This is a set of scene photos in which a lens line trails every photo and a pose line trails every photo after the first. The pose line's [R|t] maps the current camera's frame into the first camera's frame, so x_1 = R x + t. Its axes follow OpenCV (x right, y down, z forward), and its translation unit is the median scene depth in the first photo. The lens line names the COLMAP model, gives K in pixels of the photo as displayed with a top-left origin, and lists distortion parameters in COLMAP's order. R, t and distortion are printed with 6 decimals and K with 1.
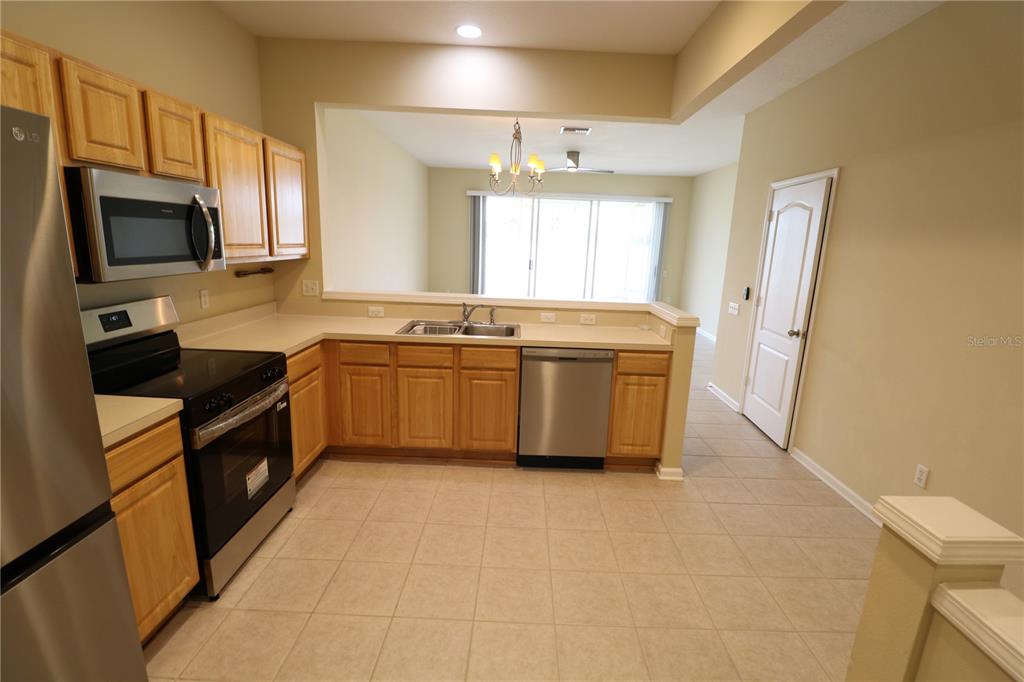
lens RADIAL K [[476.2, 0, 516.4], [0, 476.2, 344.5], [0, 0, 1]] dist [-0.000235, -0.009301]
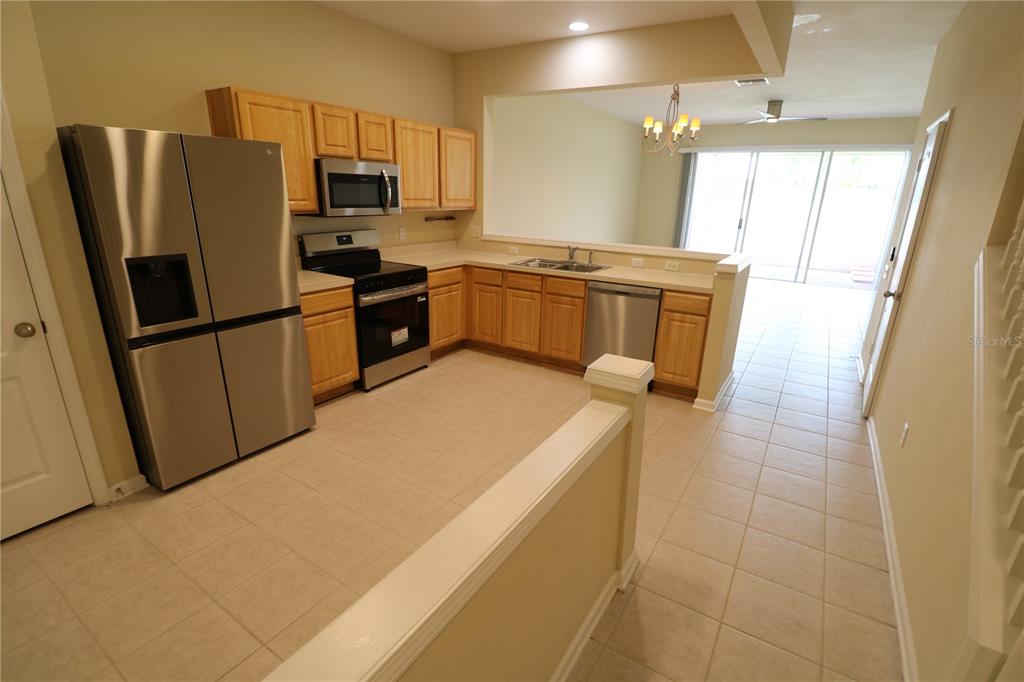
lens RADIAL K [[476.2, 0, 517.1], [0, 476.2, 347.6], [0, 0, 1]] dist [-0.000235, -0.009301]
pose [[0.852415, 0.148153, -0.501437, 0.620290], [-0.106088, 0.988075, 0.111590, 0.073951], [0.511990, -0.041925, 0.857968, -0.239645]]
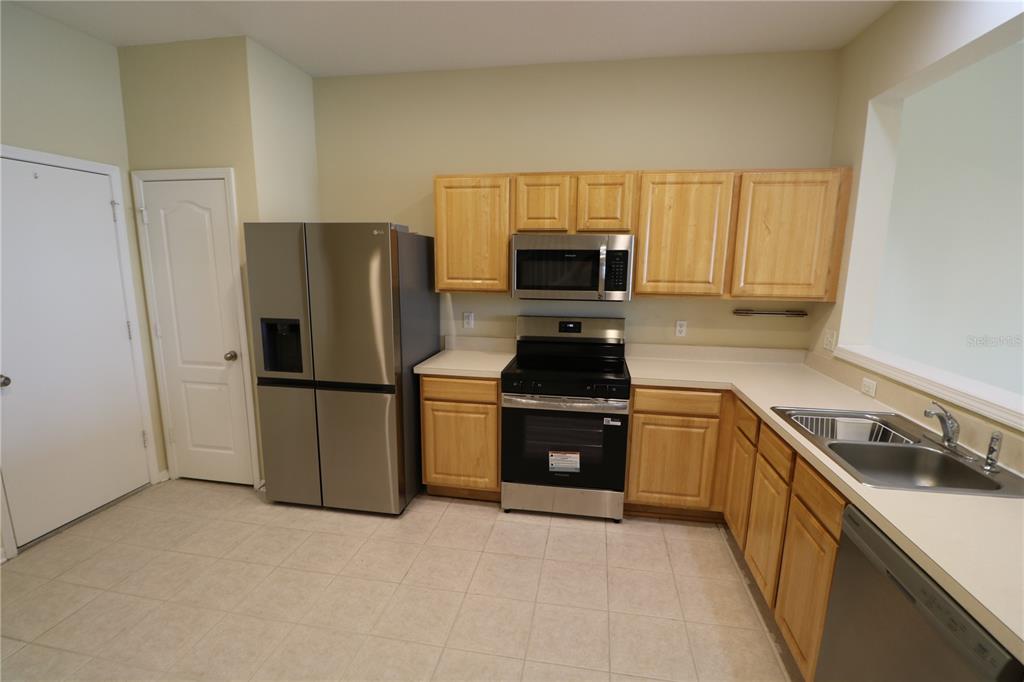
lens RADIAL K [[476.2, 0, 513.9], [0, 476.2, 350.8], [0, 0, 1]] dist [-0.000235, -0.009301]
pose [[-0.157502, 0.144811, -0.976843, 0.596799], [-0.227830, 0.957175, 0.178630, -0.175620], [0.960878, 0.250689, -0.117765, 0.849528]]
